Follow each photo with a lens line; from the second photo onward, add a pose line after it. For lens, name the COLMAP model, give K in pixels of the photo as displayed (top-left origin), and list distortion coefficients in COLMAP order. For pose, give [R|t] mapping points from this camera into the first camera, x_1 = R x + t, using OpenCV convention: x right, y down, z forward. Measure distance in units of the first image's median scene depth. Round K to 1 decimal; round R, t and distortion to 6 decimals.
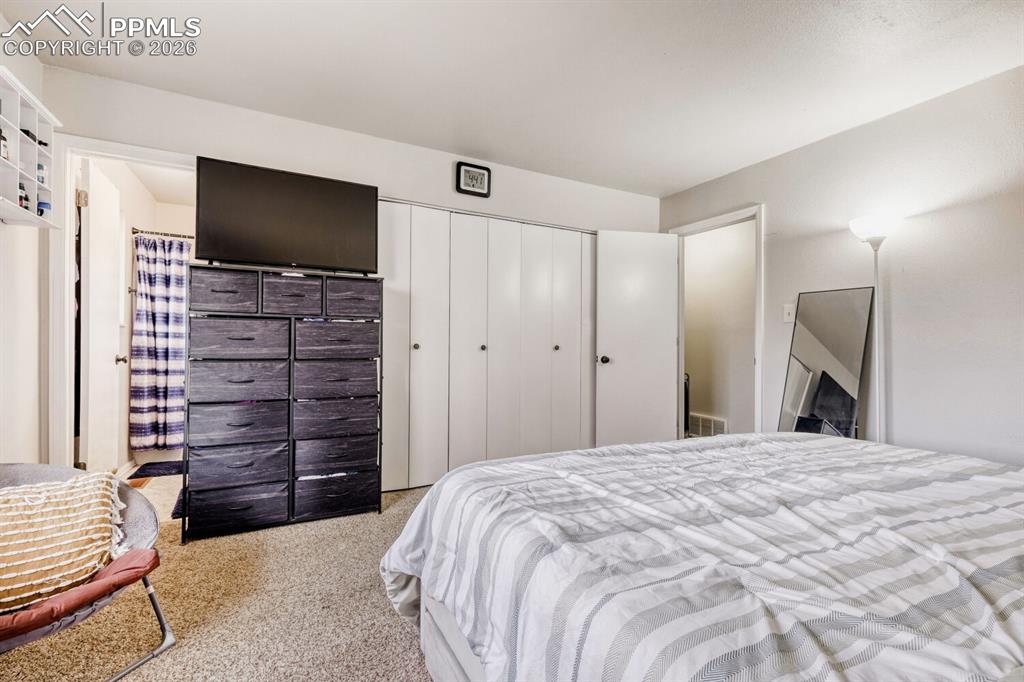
lens RADIAL K [[459.5, 0, 509.8], [0, 459.5, 343.7], [0, 0, 1]] dist [0.012318, -0.002458]
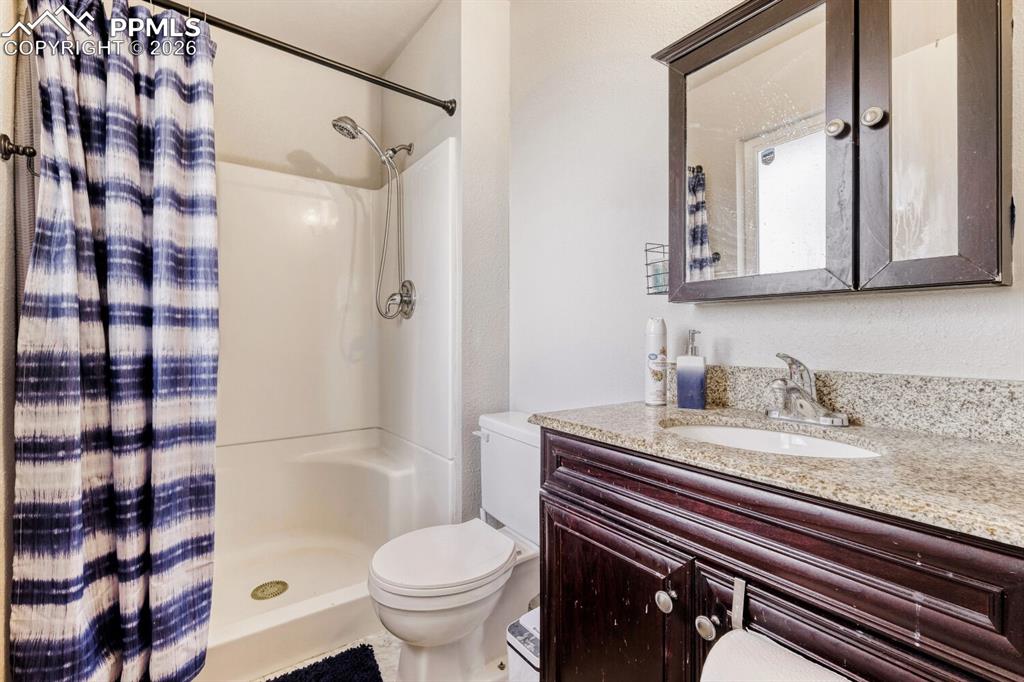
lens RADIAL K [[459.5, 0, 514.9], [0, 459.5, 336.2], [0, 0, 1]] dist [0.012318, -0.002458]
pose [[0.990106, -0.008693, 0.140055, -0.551985], [0.008863, 0.999961, -0.000591, -0.002891], [-0.140044, 0.001826, 0.990144, 0.672487]]
